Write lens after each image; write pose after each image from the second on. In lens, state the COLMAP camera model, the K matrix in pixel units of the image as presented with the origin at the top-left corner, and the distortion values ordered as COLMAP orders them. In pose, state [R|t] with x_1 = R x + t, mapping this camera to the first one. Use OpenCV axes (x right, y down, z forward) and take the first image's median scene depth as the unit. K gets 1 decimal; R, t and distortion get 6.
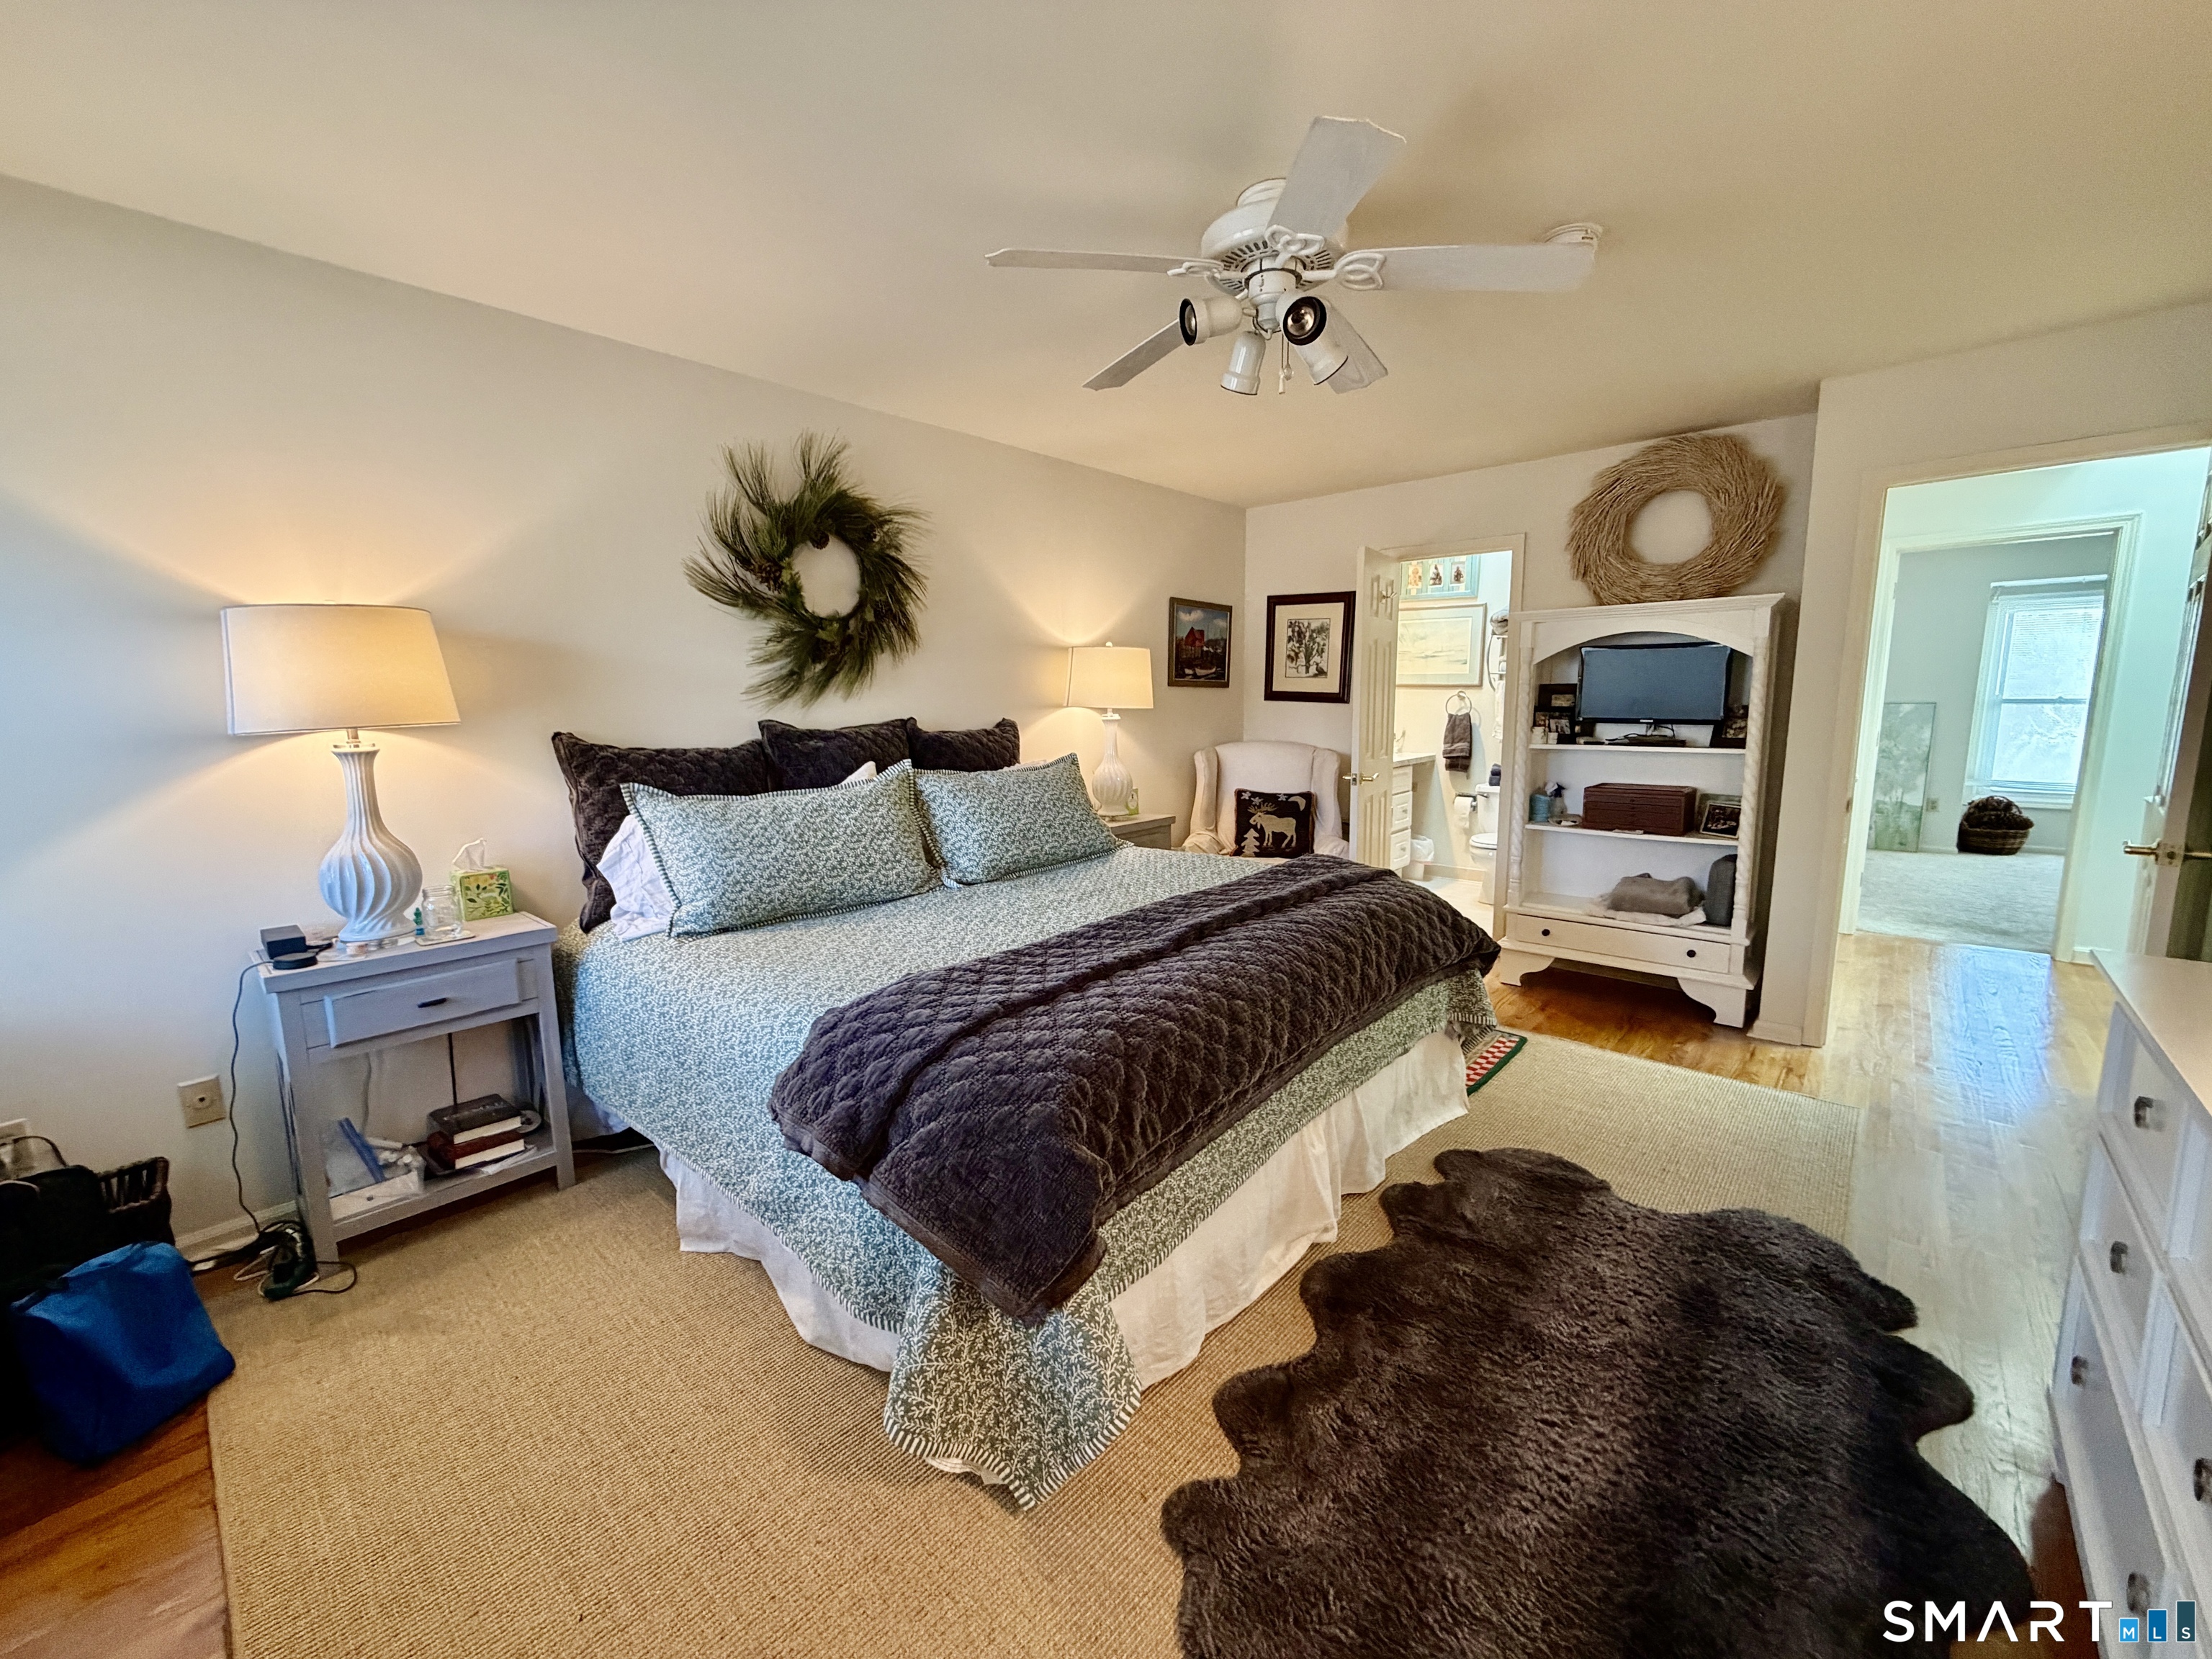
lens RADIAL K [[878.9, 0, 1107.7], [0, 878.9, 823.1], [0, 0, 1]] dist [-0.000746, 0.000402]
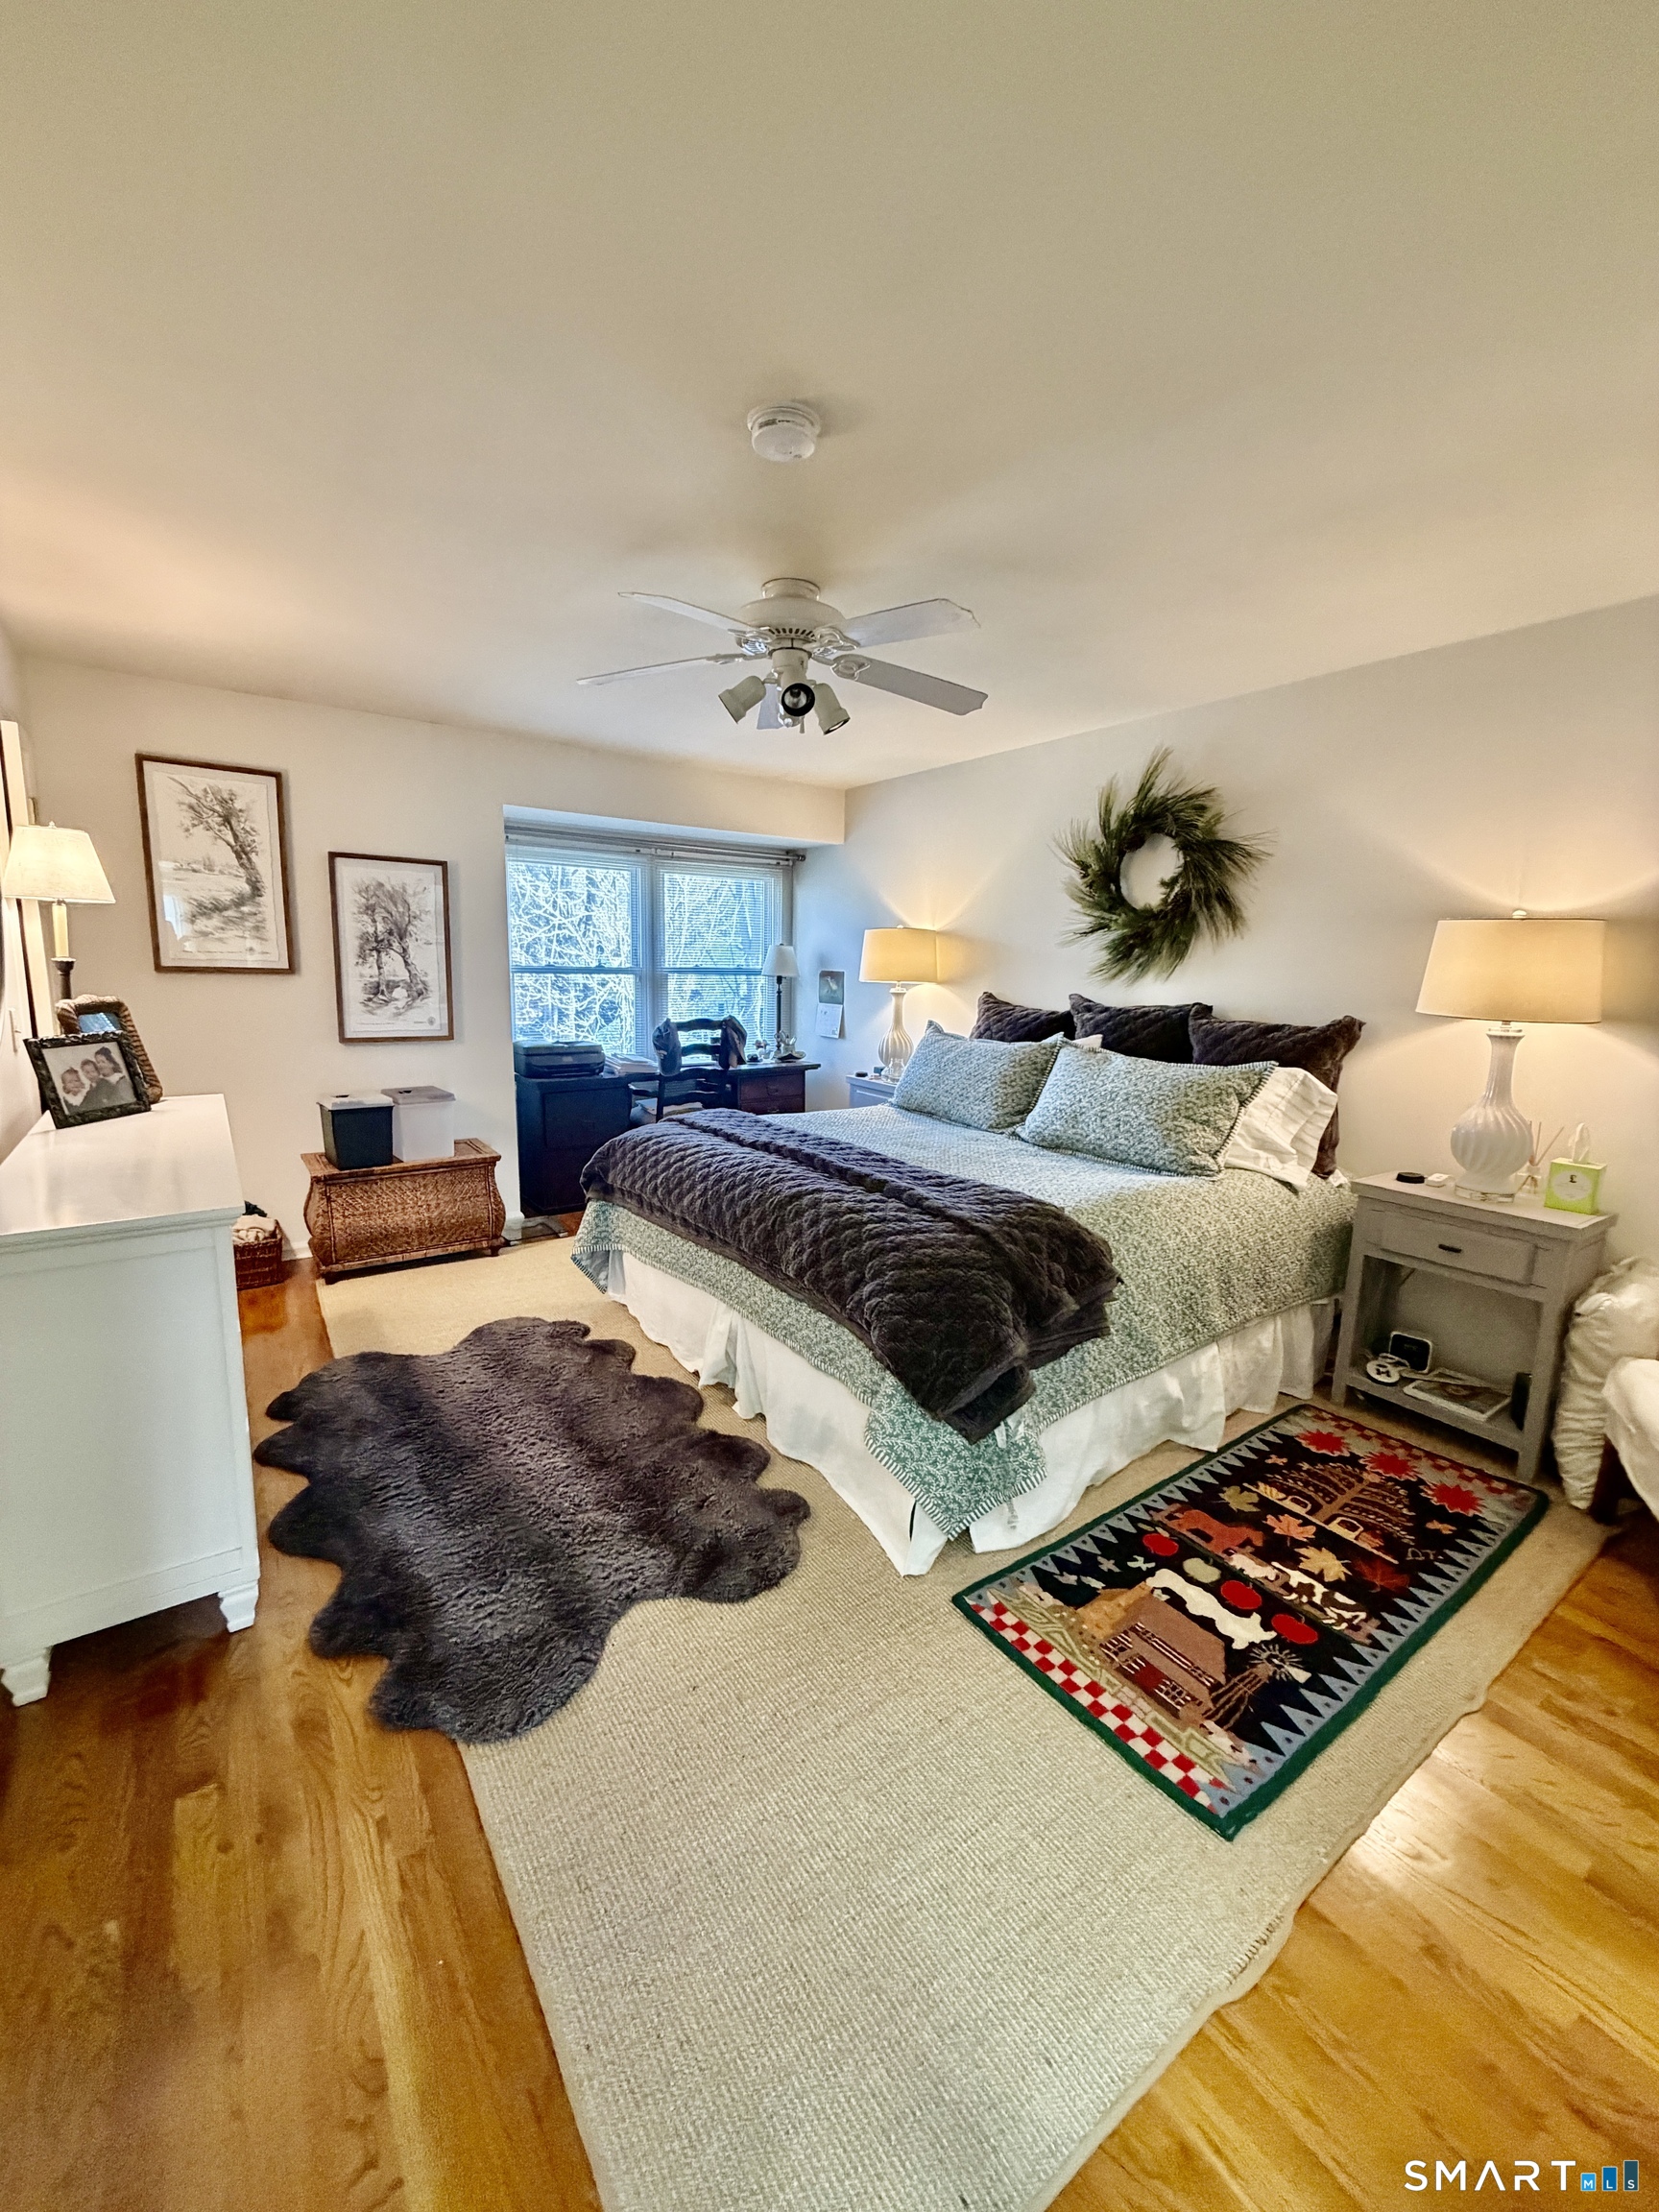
lens RADIAL K [[878.9, 0, 836.7], [0, 878.9, 1103.1], [0, 0, 1]] dist [-0.000746, 0.000402]
pose [[-0.229058, 0.157736, -0.960548, 0.573188], [-0.148603, 0.969550, 0.194652, -0.095161], [0.962003, 0.187327, -0.198643, 0.559520]]
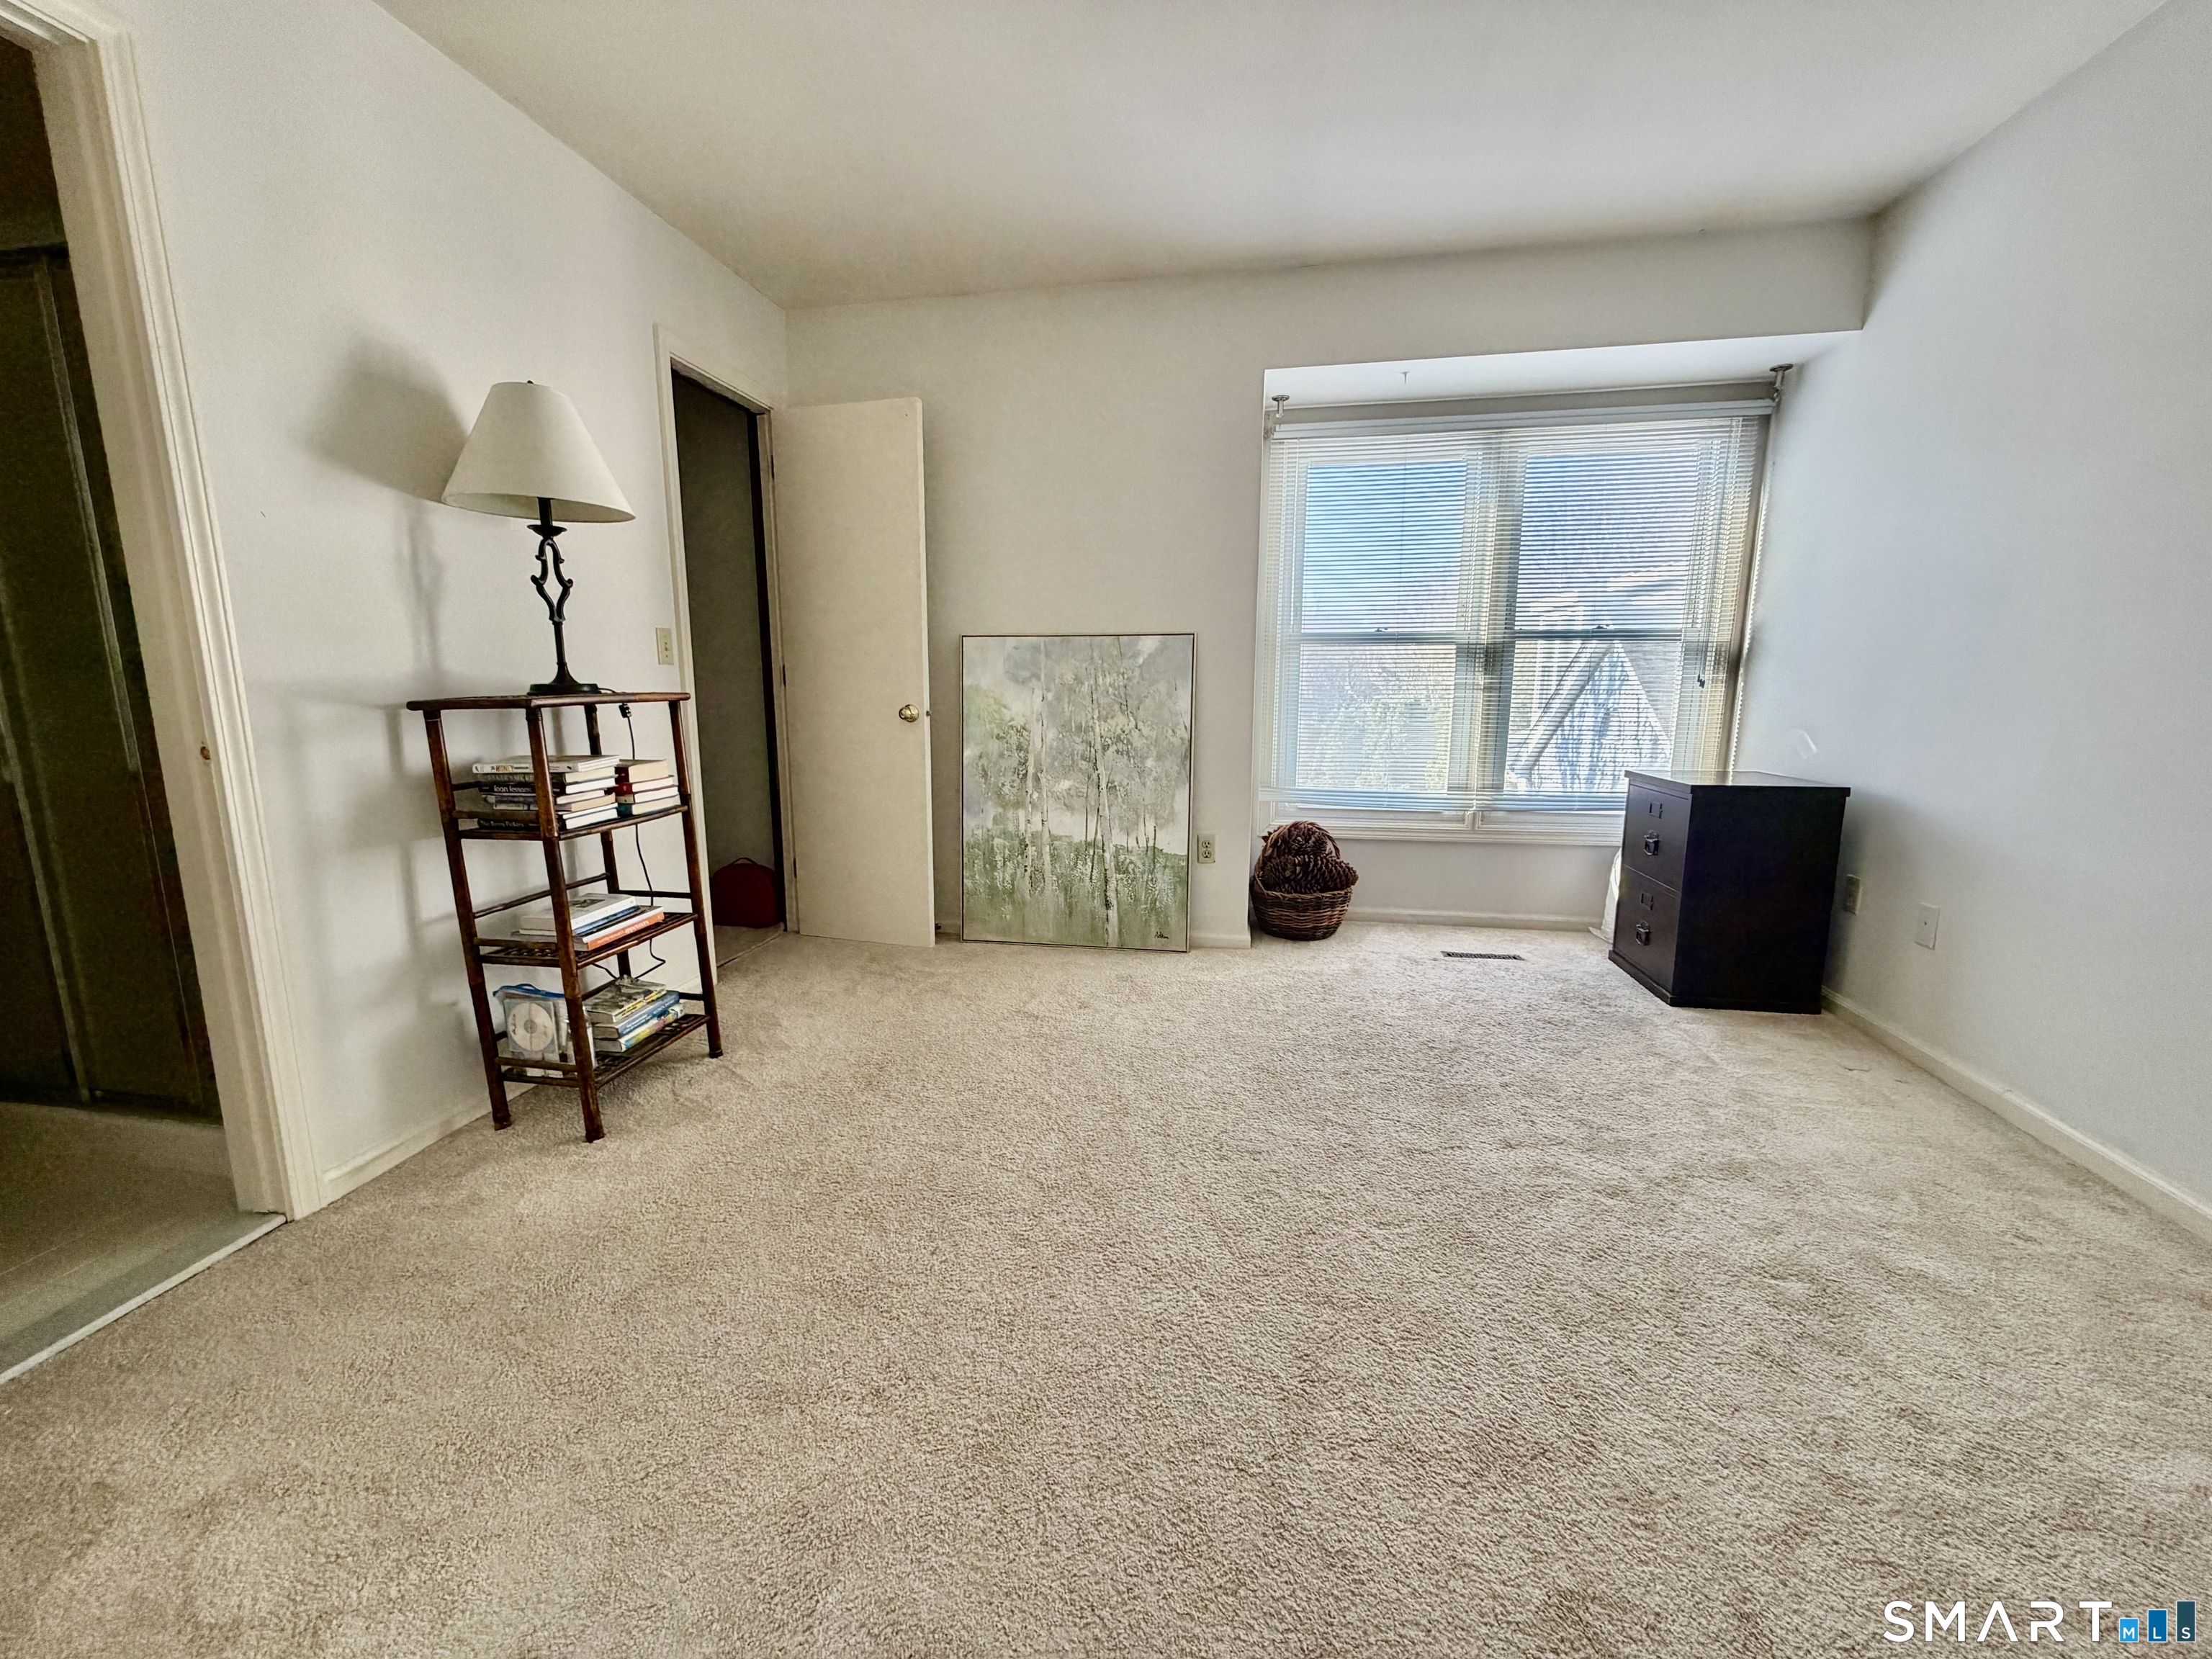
lens RADIAL K [[878.9, 0, 1108.1], [0, 878.9, 826.9], [0, 0, 1]] dist [-0.000746, 0.000402]
pose [[0.852124, -0.076326, 0.517744, 1.046728], [0.062586, 0.997070, 0.043981, -0.093536], [-0.519584, -0.005074, 0.854404, 1.000633]]
